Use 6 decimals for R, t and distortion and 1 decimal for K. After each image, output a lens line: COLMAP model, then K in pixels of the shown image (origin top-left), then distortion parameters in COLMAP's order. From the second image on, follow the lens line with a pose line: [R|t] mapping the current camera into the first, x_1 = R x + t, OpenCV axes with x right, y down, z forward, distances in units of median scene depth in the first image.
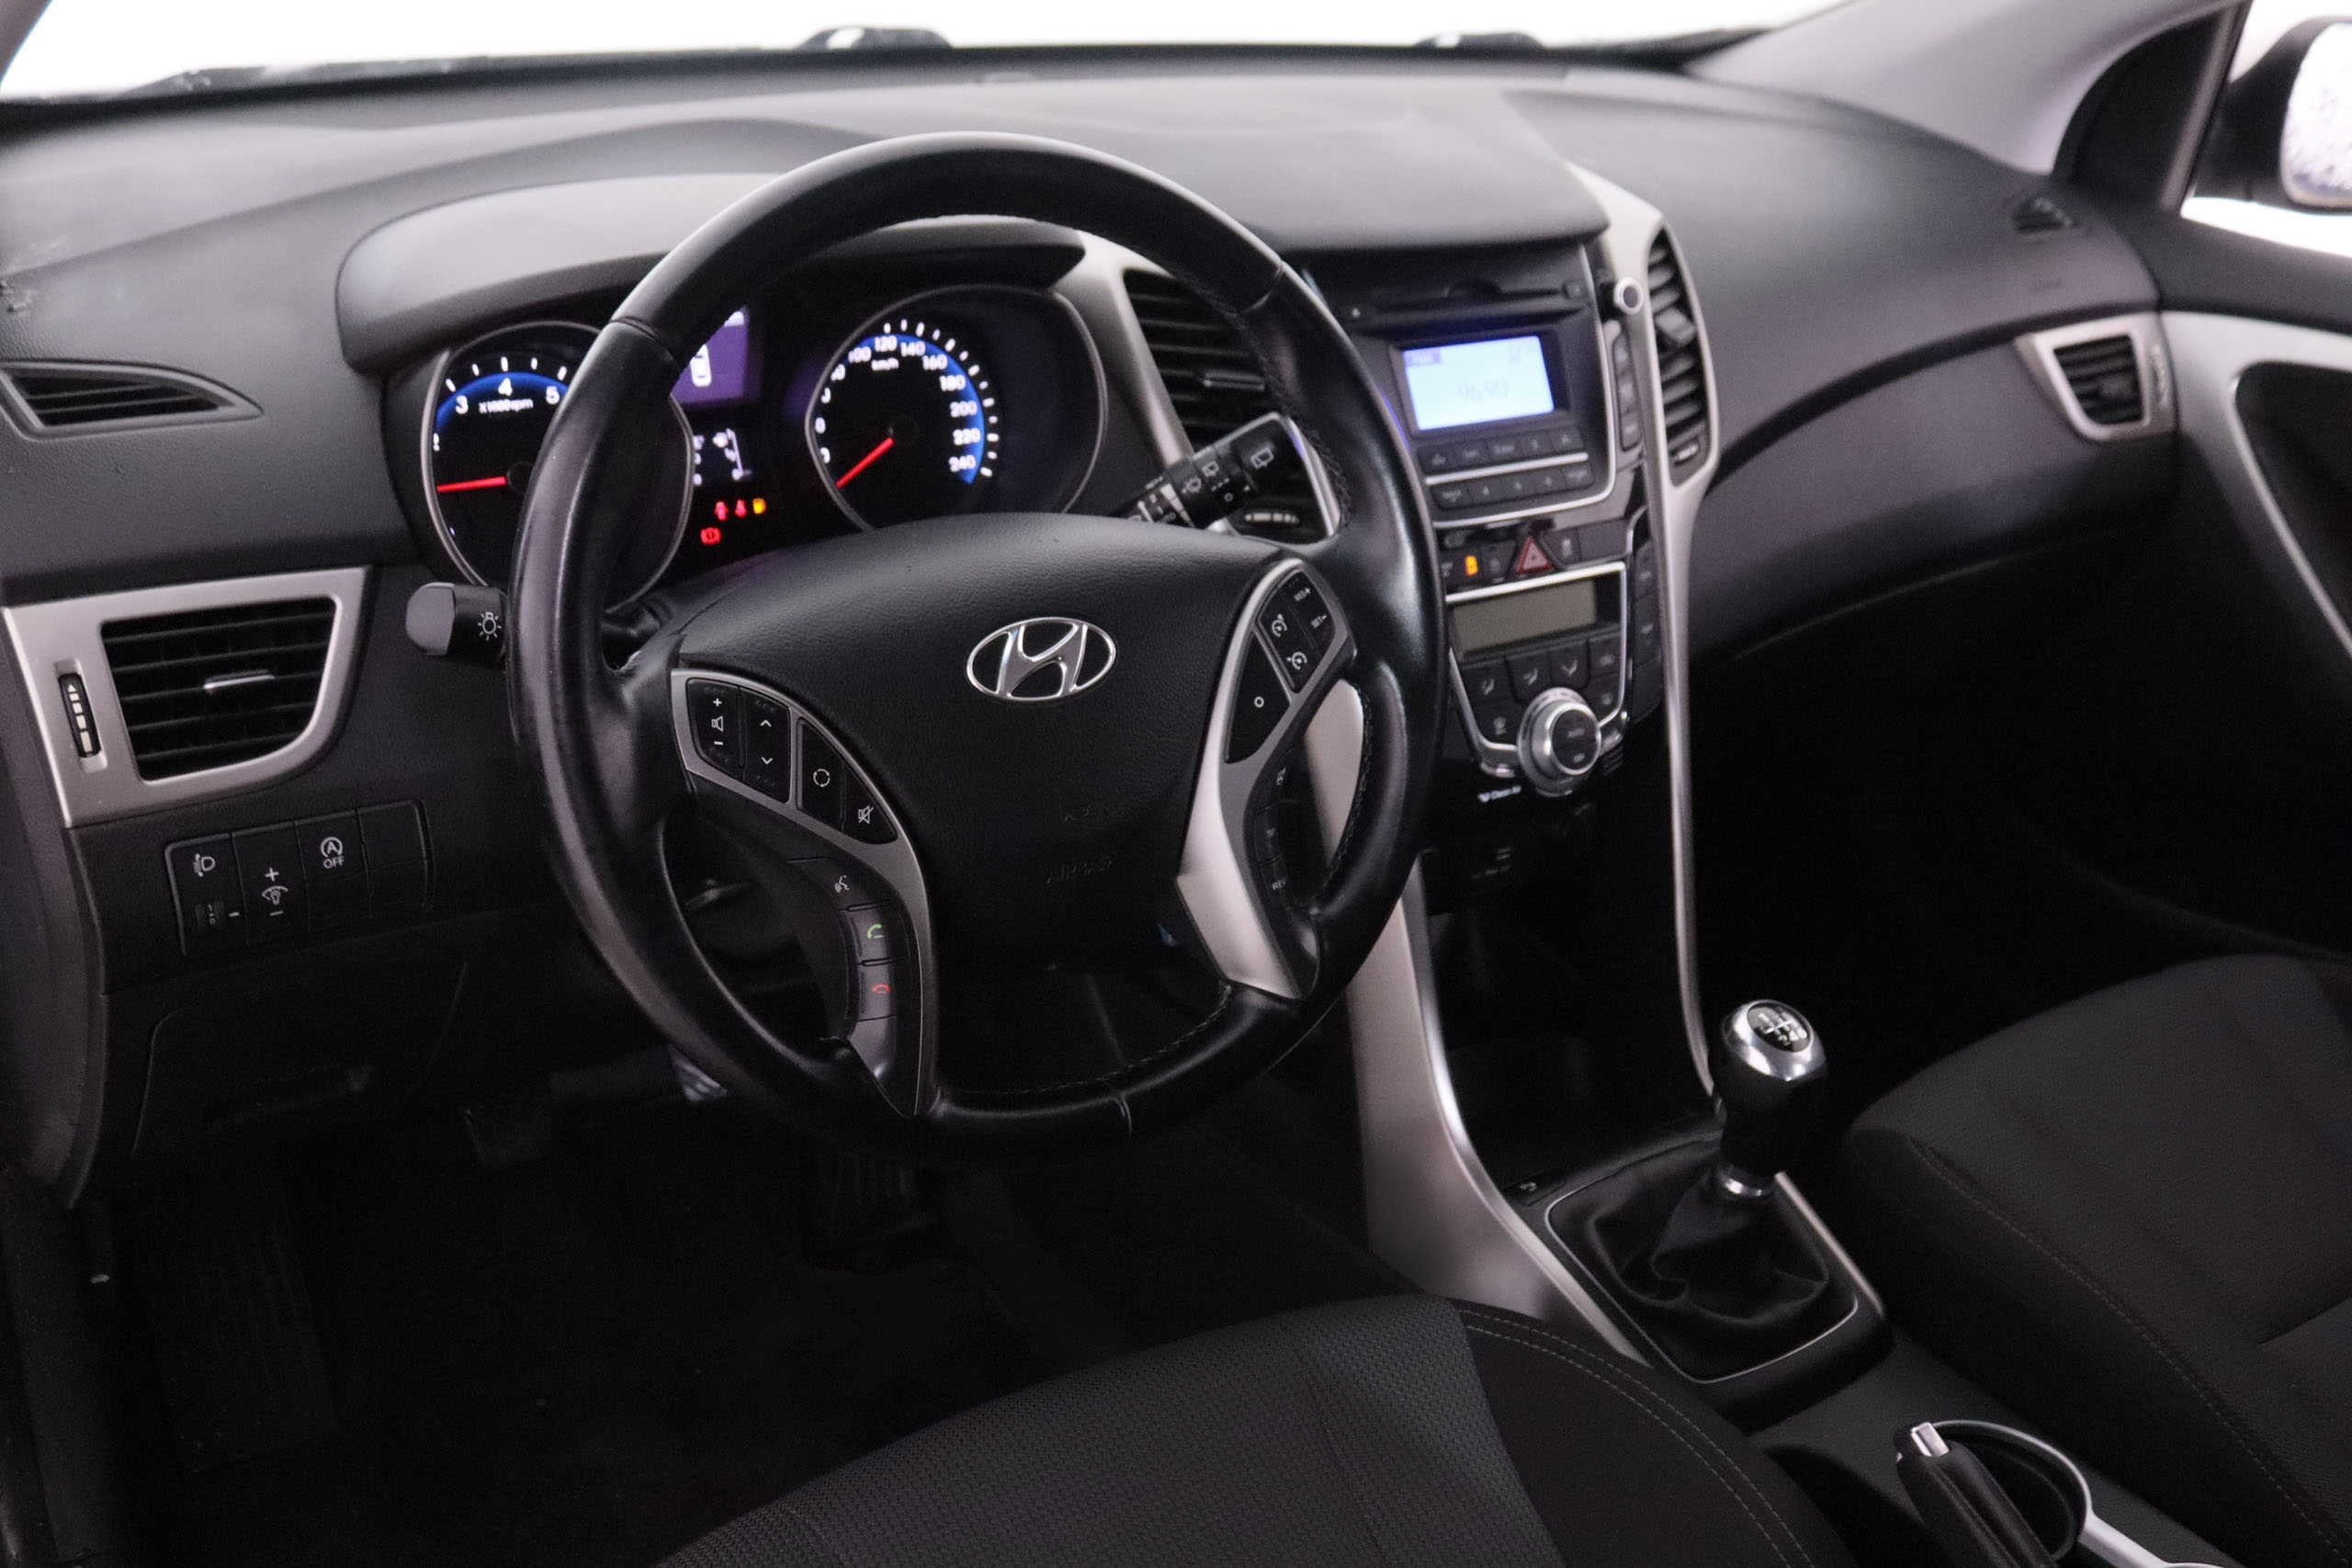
lens RADIAL K [[2263.9, 0, 1176.0], [0, 2263.9, 784.0], [0, 0, 1]] dist [-0.109131, 0.005388]
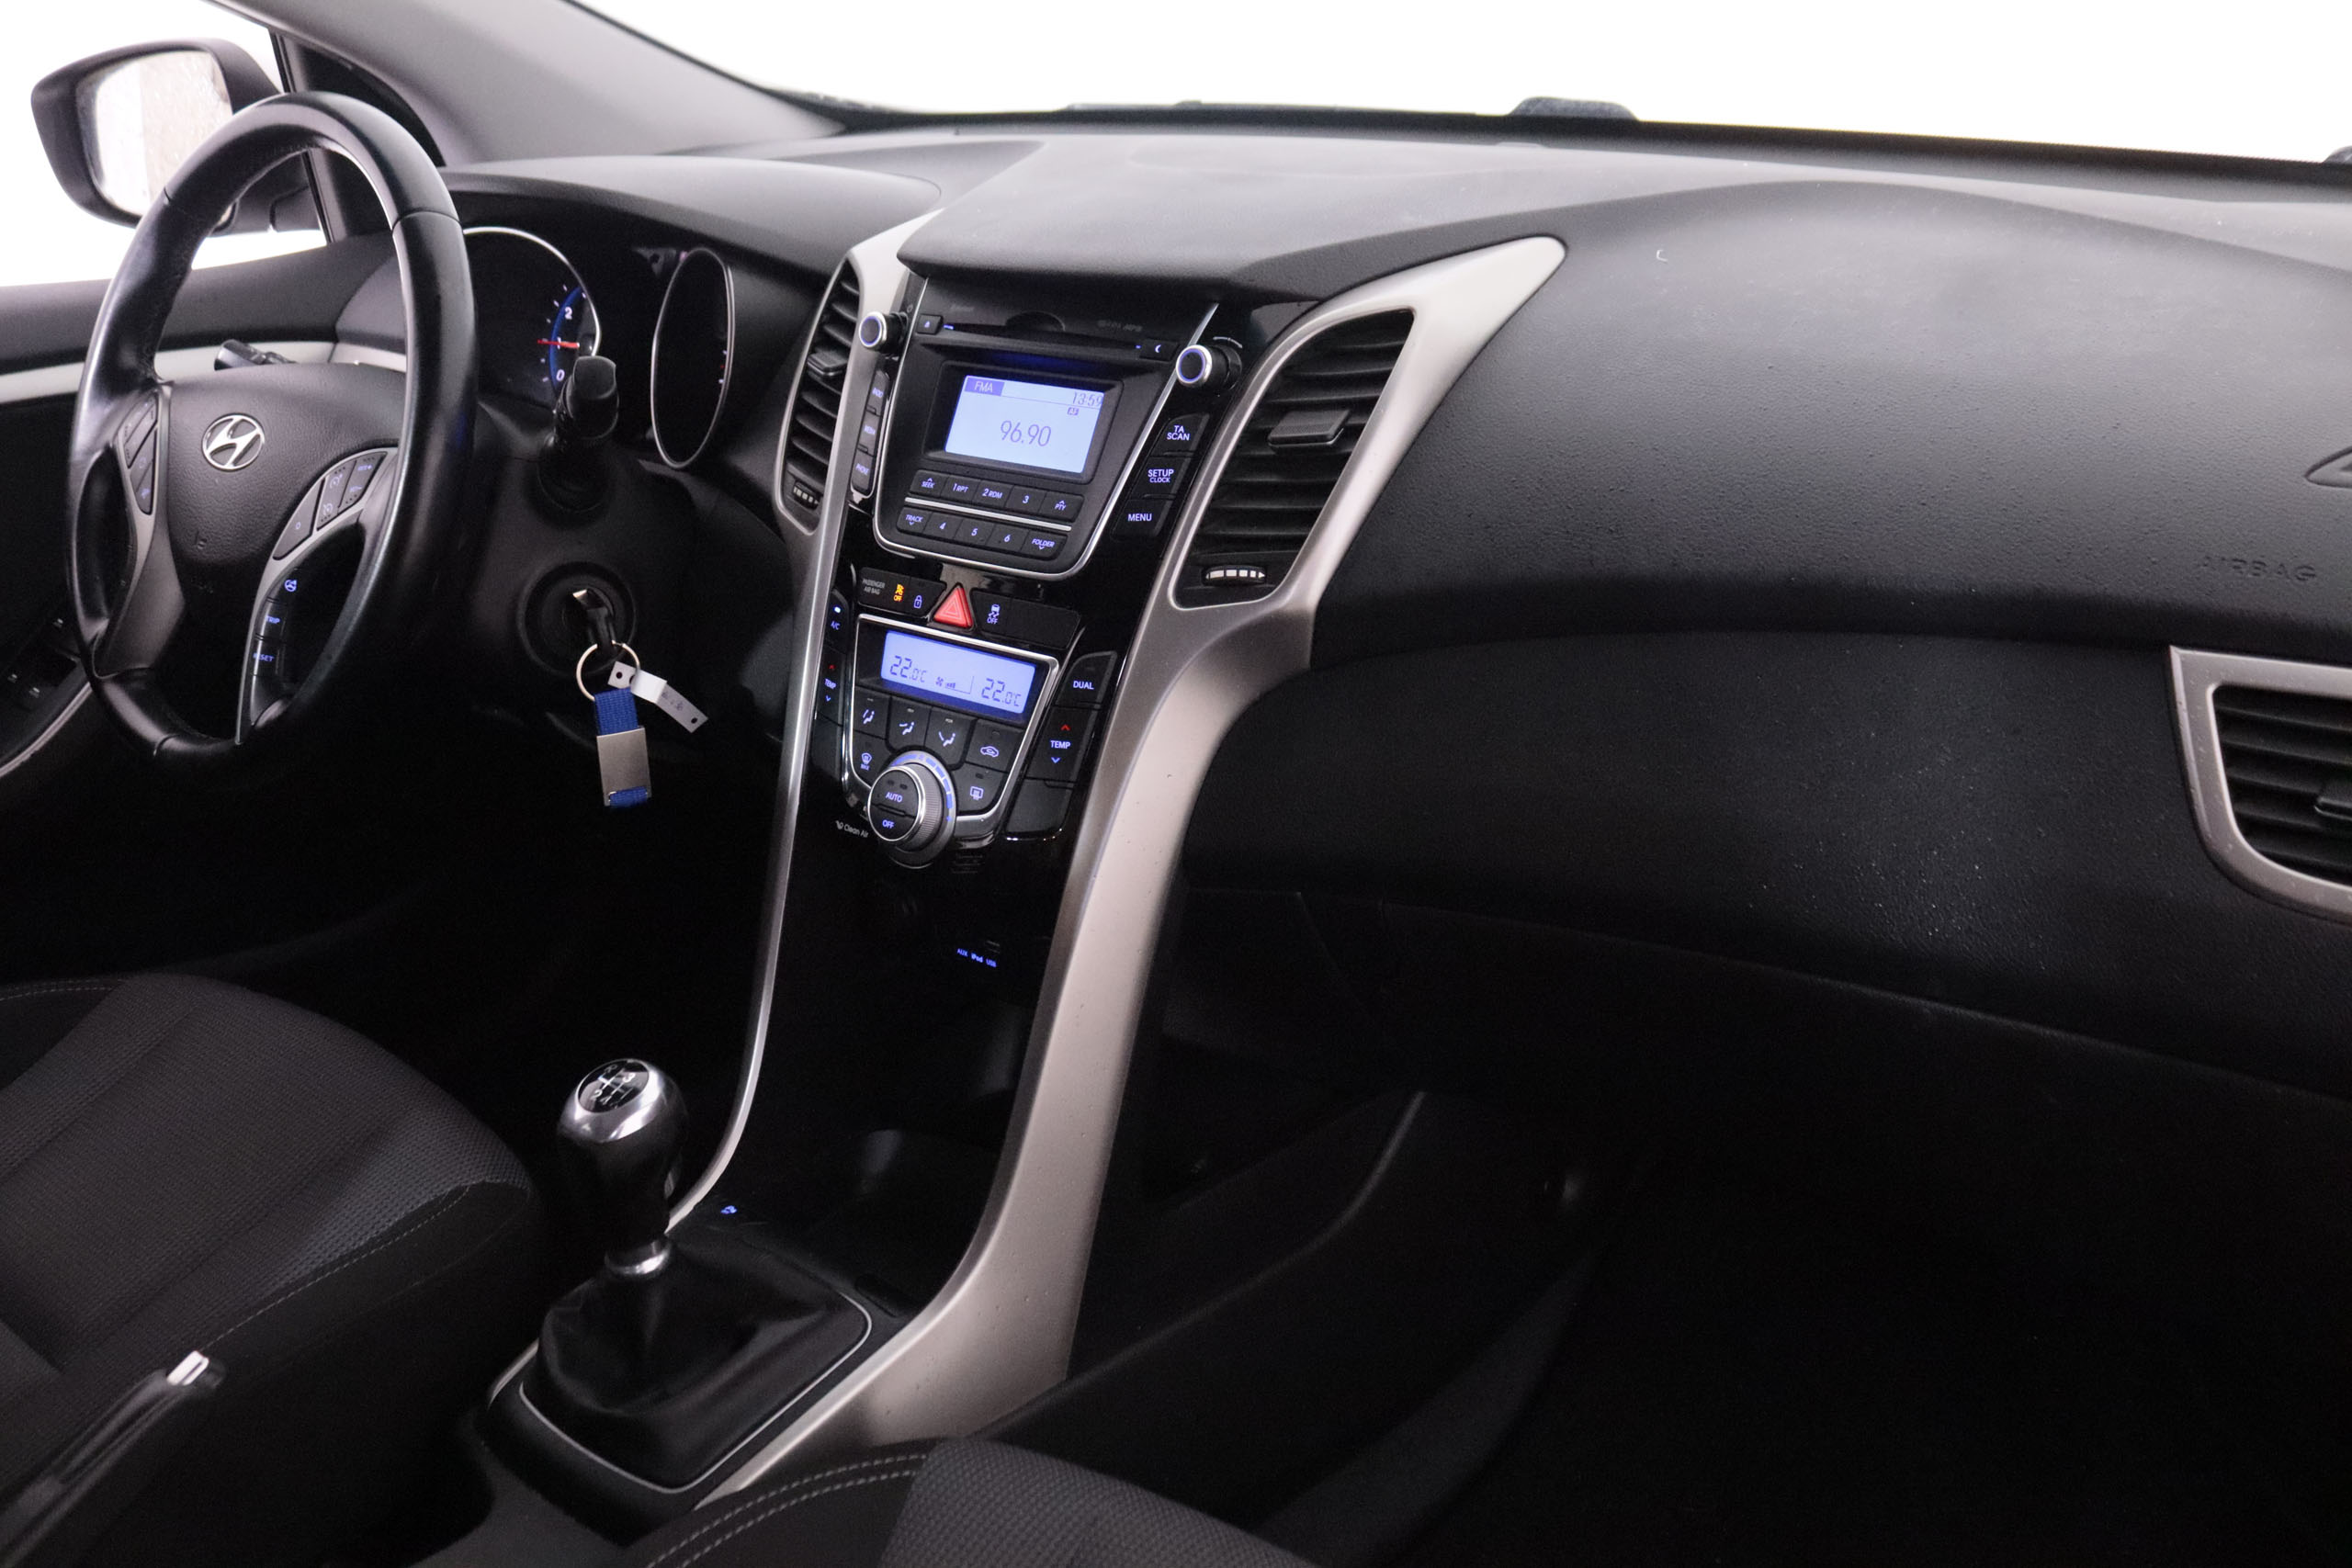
lens RADIAL K [[2263.9, 0, 1176.0], [0, 2263.9, 784.0], [0, 0, 1]] dist [-0.109131, 0.005388]
pose [[0.262164, 0.280175, -0.923457, 0.968961], [-0.360638, 0.916038, 0.175541, -0.211462], [0.895104, 0.287013, 0.341194, 0.727606]]
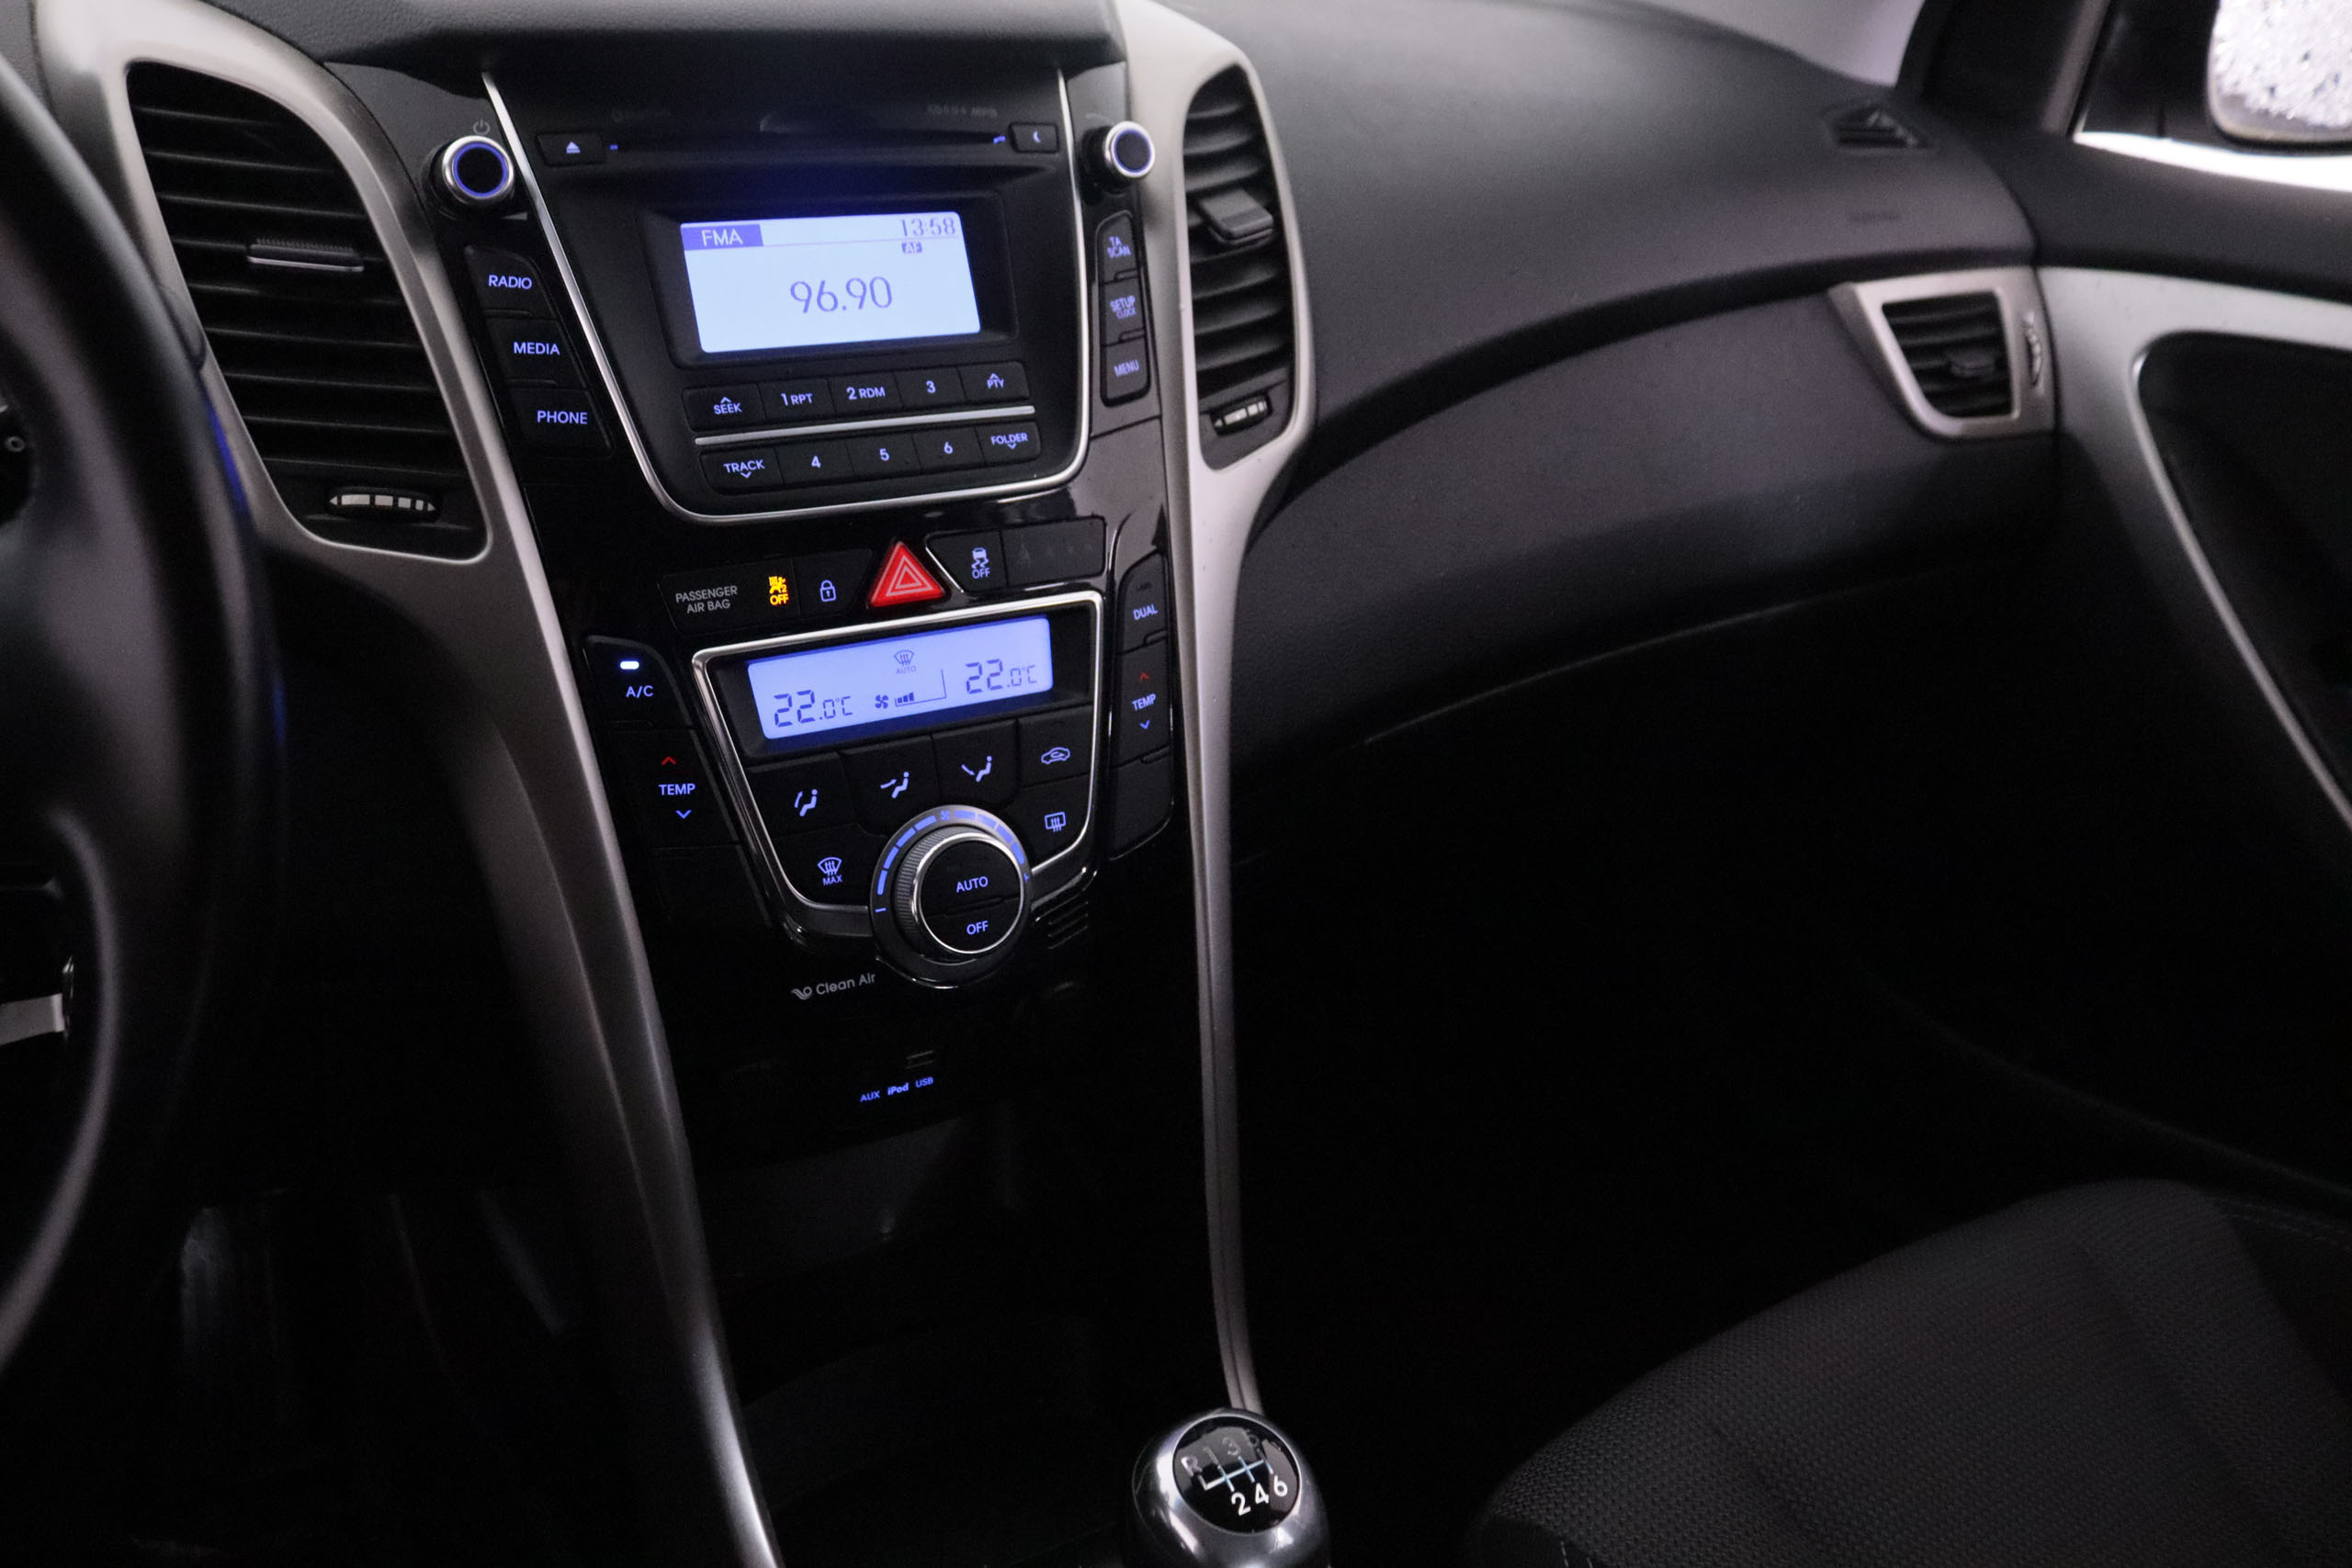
lens RADIAL K [[1919.4, 0, 1176.0], [0, 1919.4, 784.0], [0, 0, 1]] dist [-0.155853, 0.078695]
pose [[0.999447, 0.025199, -0.021711, 0.220744], [-0.025101, 0.999673, 0.004784, -0.047875], [0.021824, -0.004236, 0.999753, 0.472171]]
